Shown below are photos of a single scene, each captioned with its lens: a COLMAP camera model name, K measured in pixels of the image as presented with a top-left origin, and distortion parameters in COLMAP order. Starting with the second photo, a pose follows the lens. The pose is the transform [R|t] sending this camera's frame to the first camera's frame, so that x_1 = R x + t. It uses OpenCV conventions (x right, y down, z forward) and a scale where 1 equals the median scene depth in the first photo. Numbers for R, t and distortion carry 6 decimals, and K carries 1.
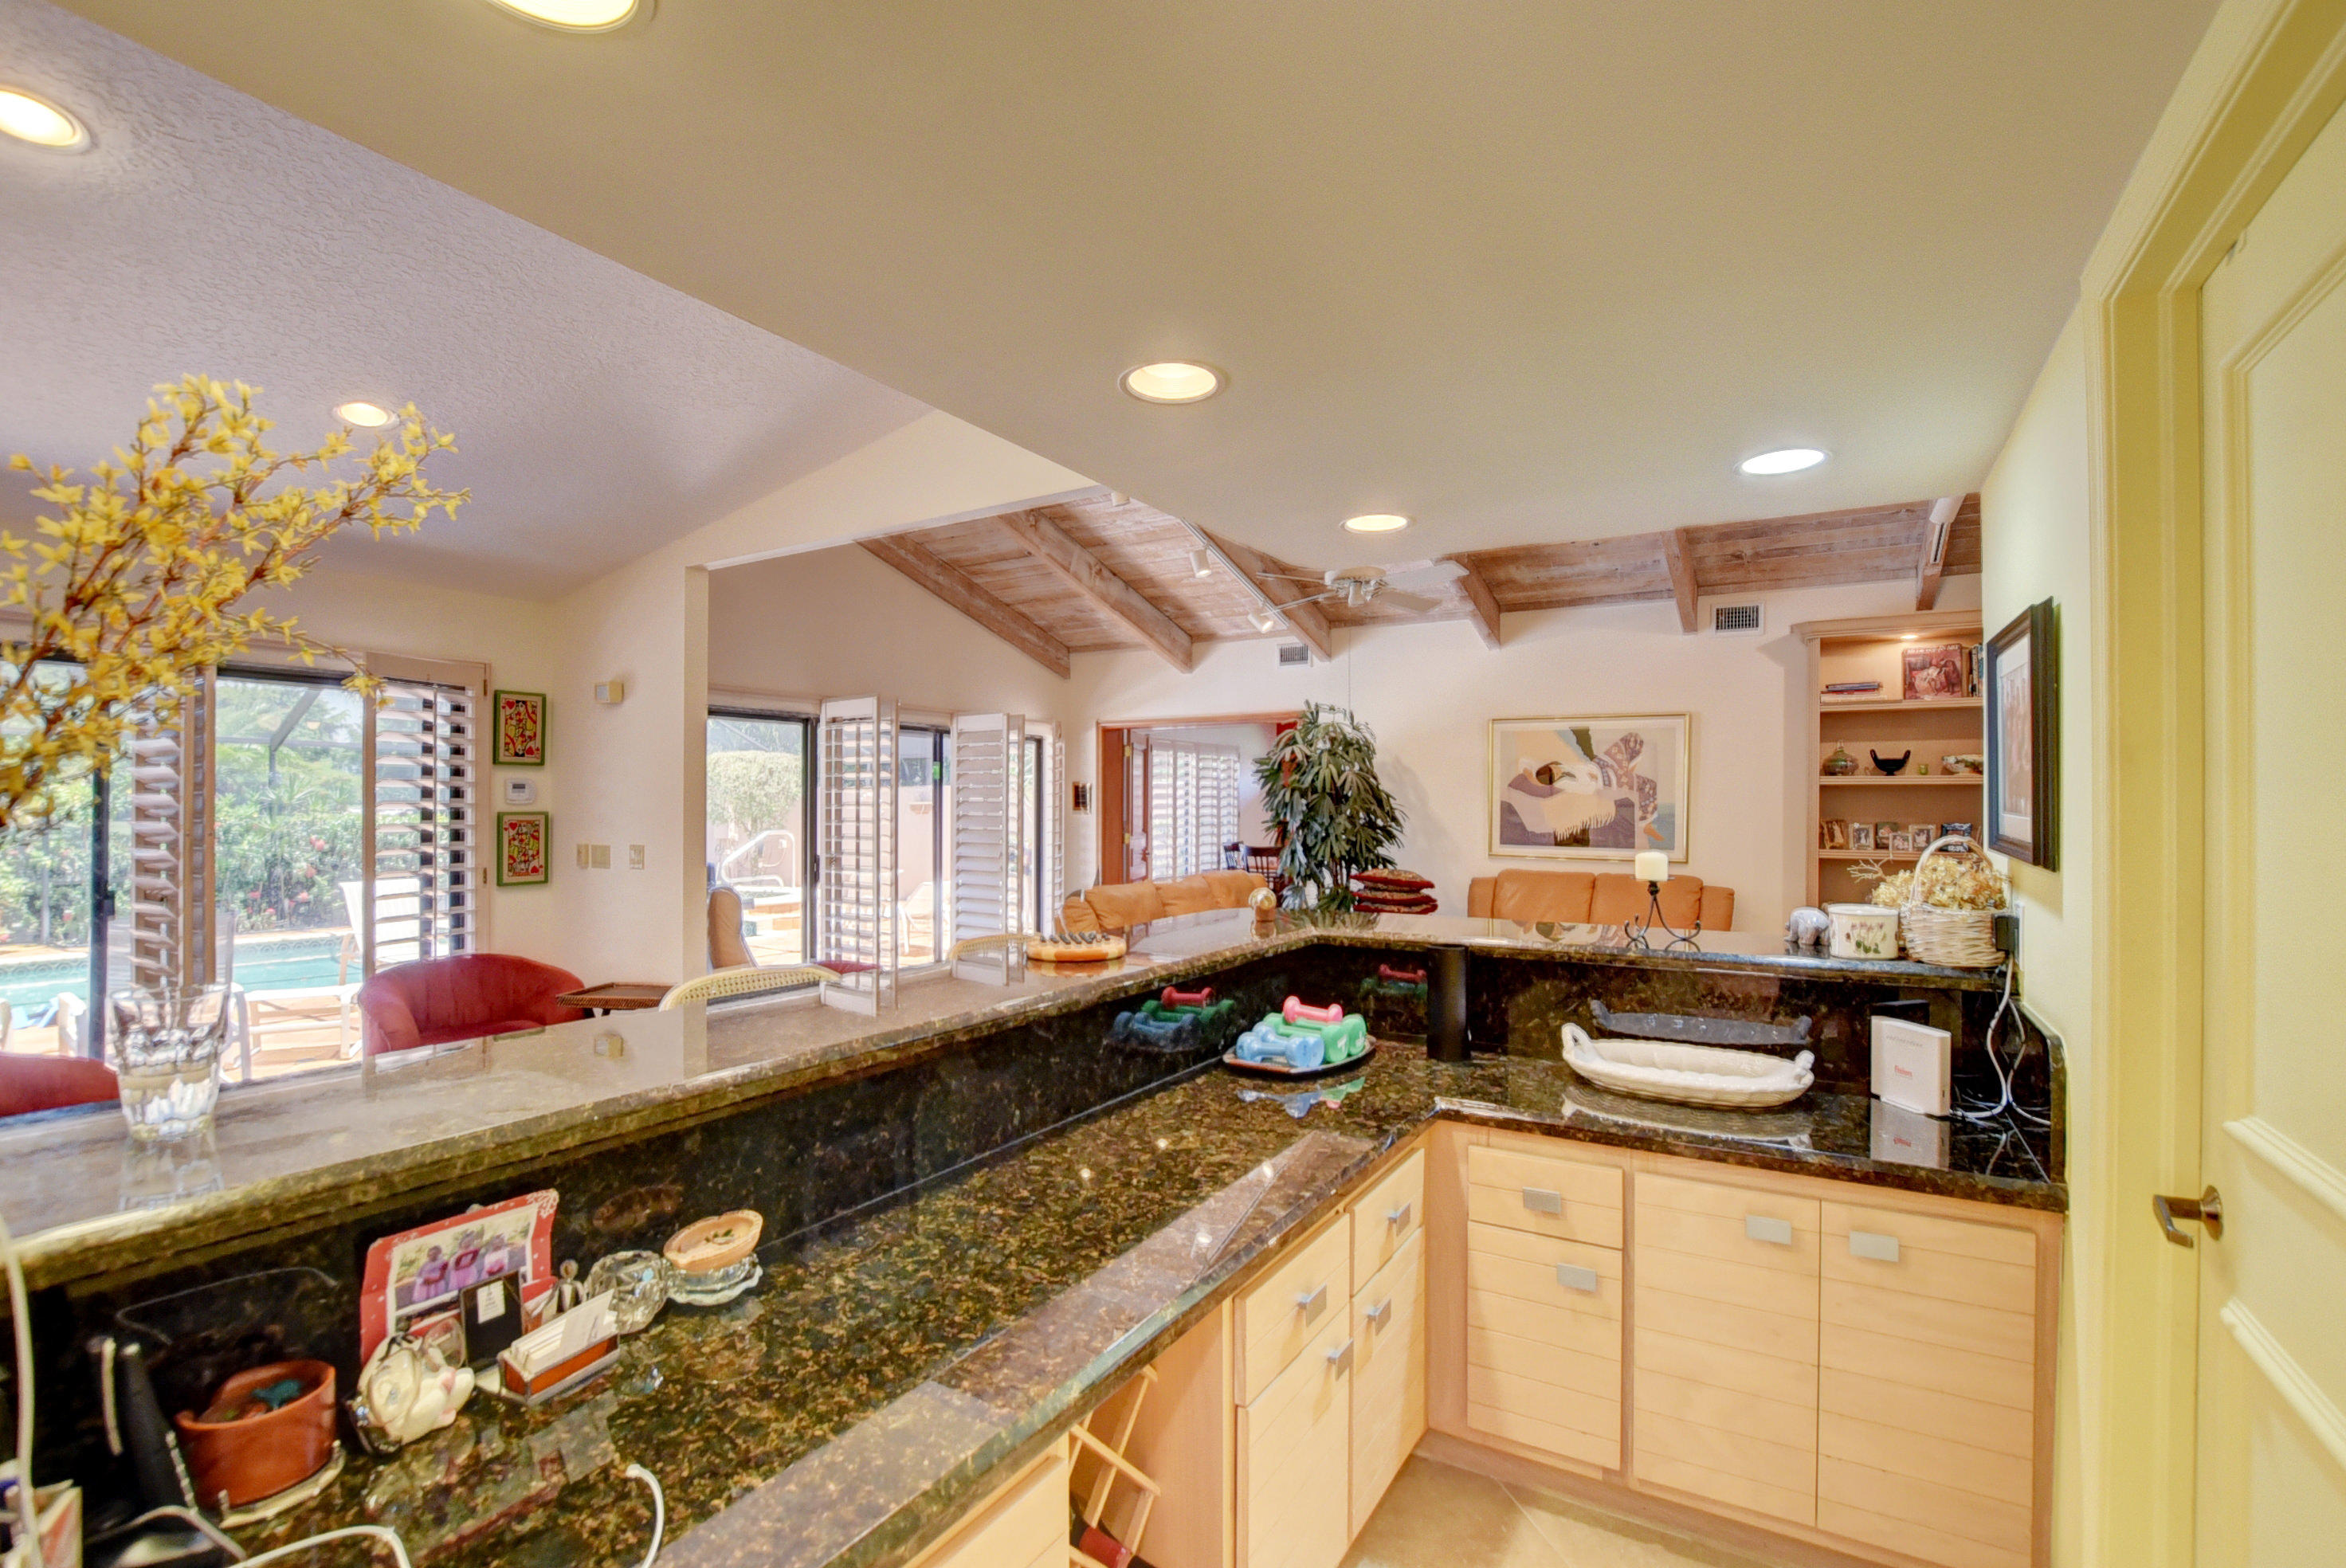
lens RADIAL K [[1052.1, 0, 1177.9], [0, 1052.1, 802.9], [0, 0, 1]] dist [-0.030245, 0.007279]
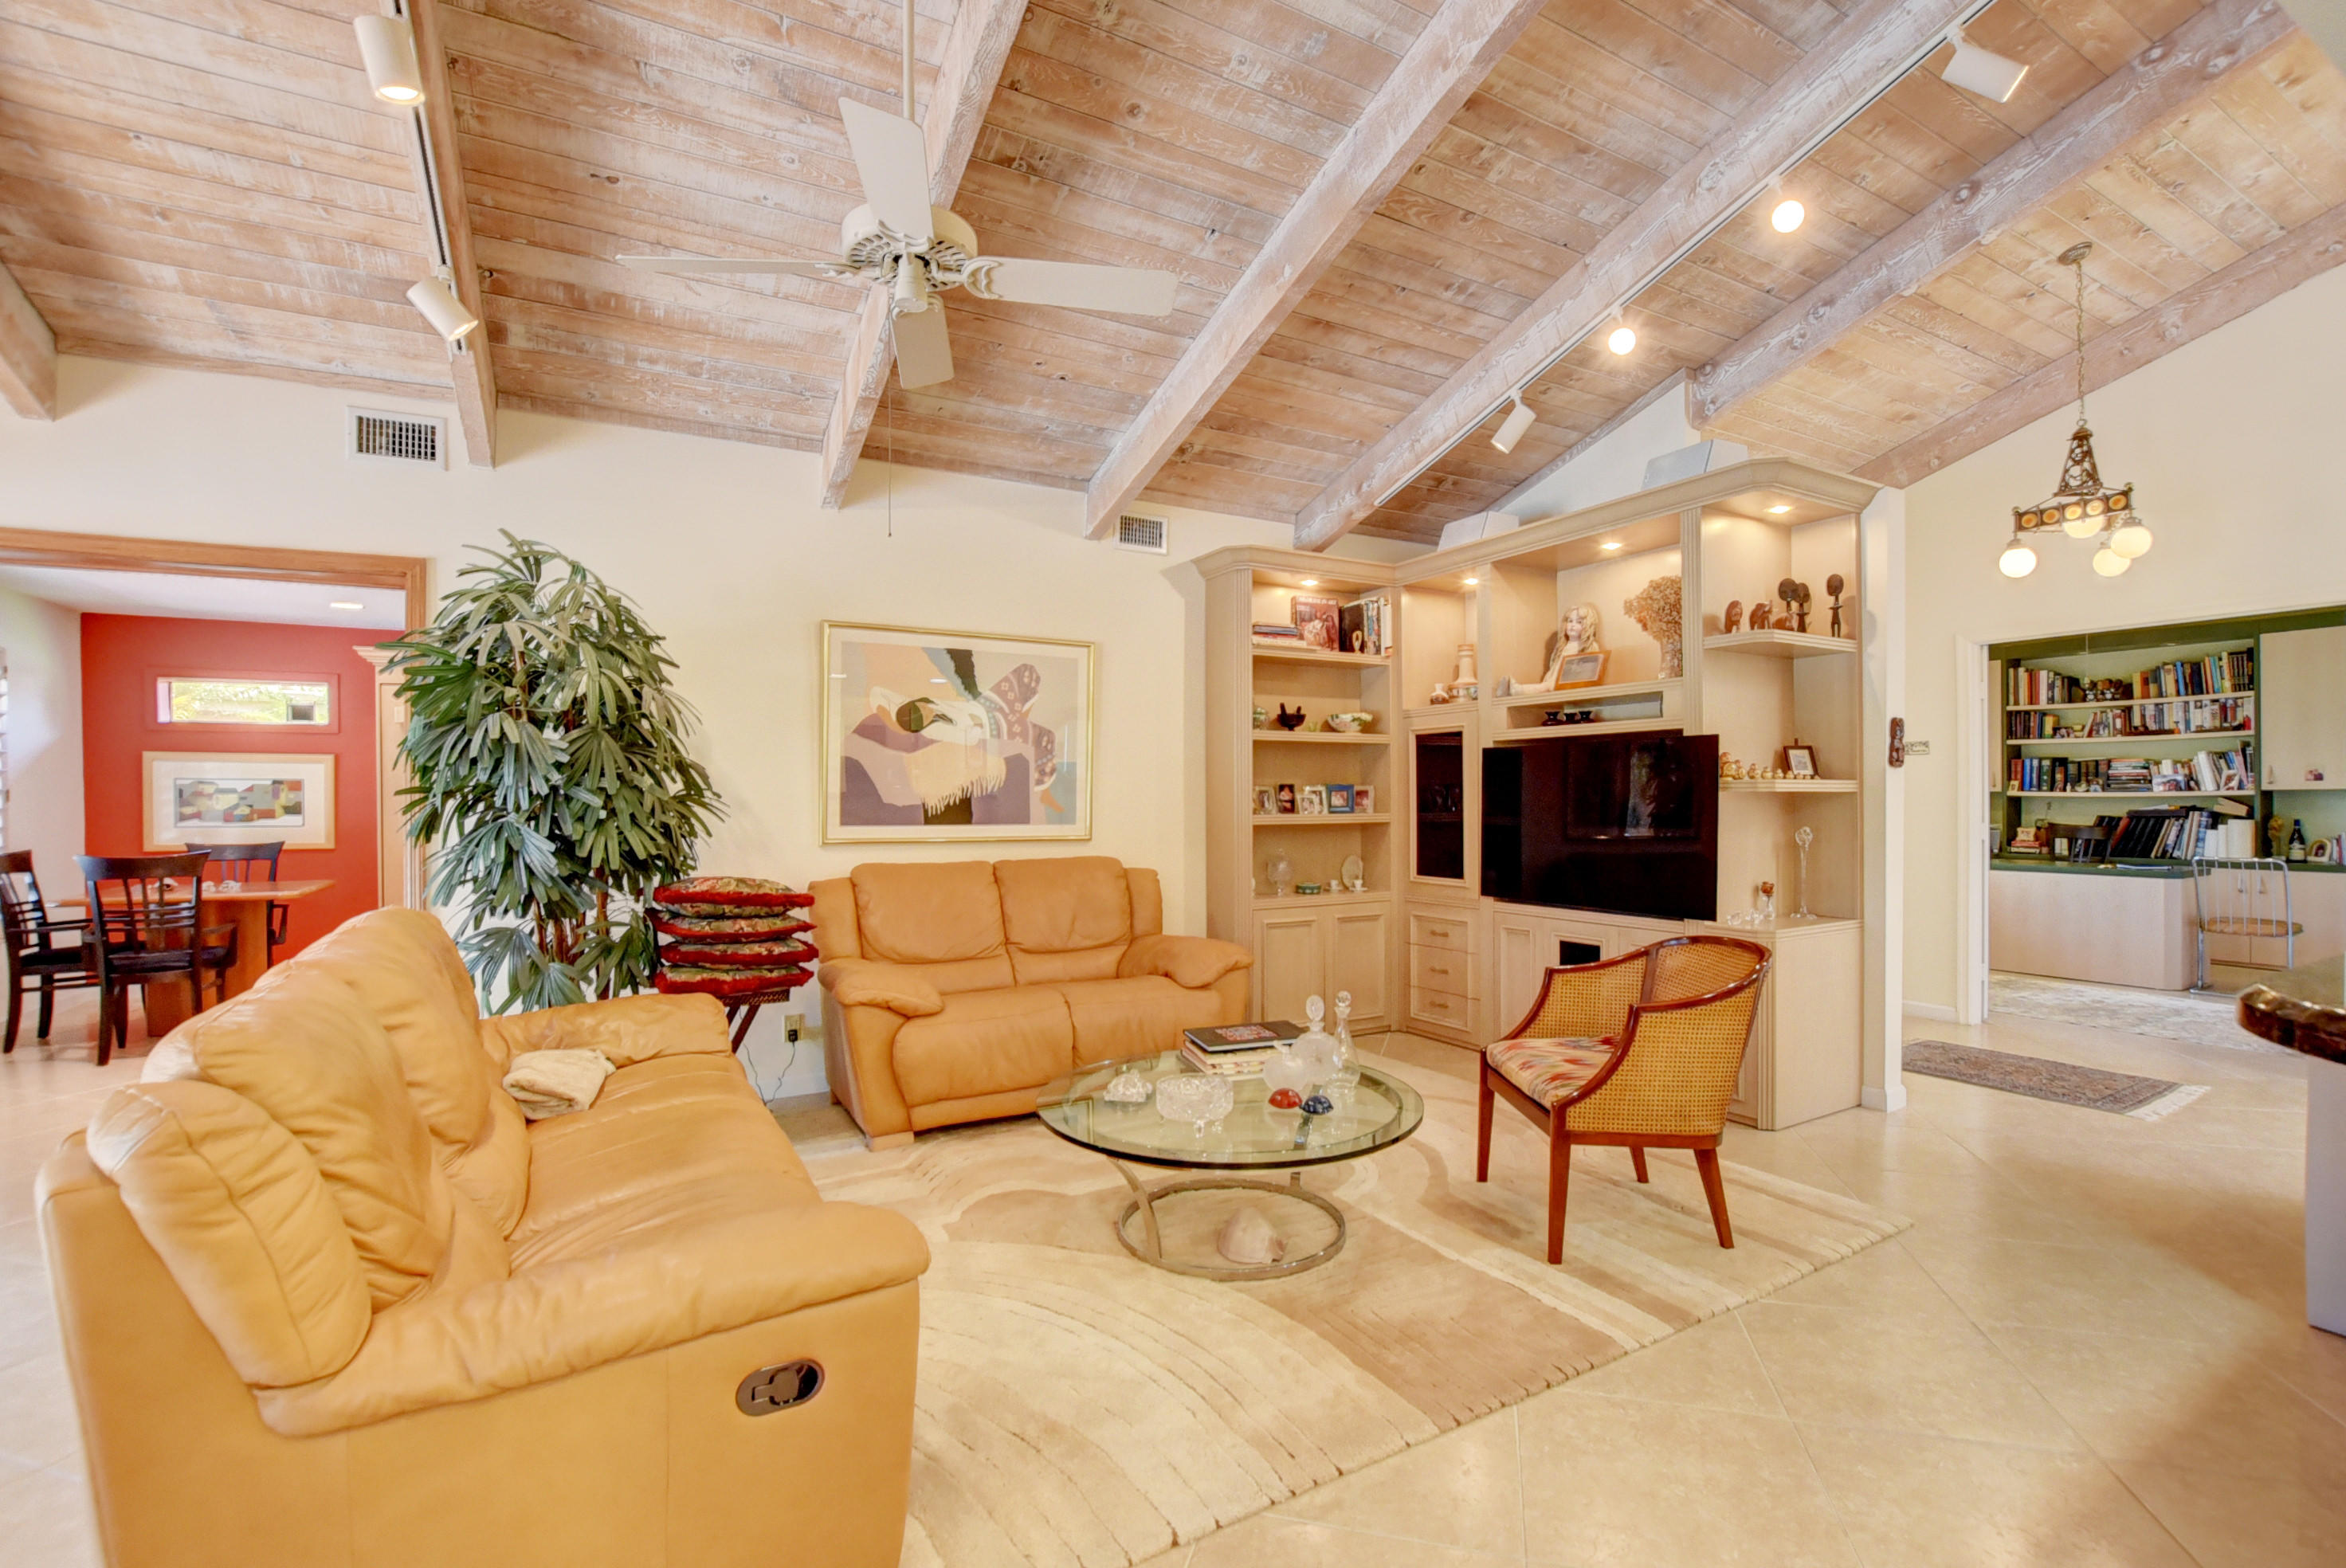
lens RADIAL K [[1042.1, 0, 1185.4], [0, 1042.1, 802.3], [0, 0, 1]] dist [-0.024329, 0.000402]
pose [[0.492694, -0.012939, 0.870106, -0.139275], [0.002570, 0.999907, 0.013414, 0.019551], [-0.870199, -0.004373, 0.492682, 0.545990]]
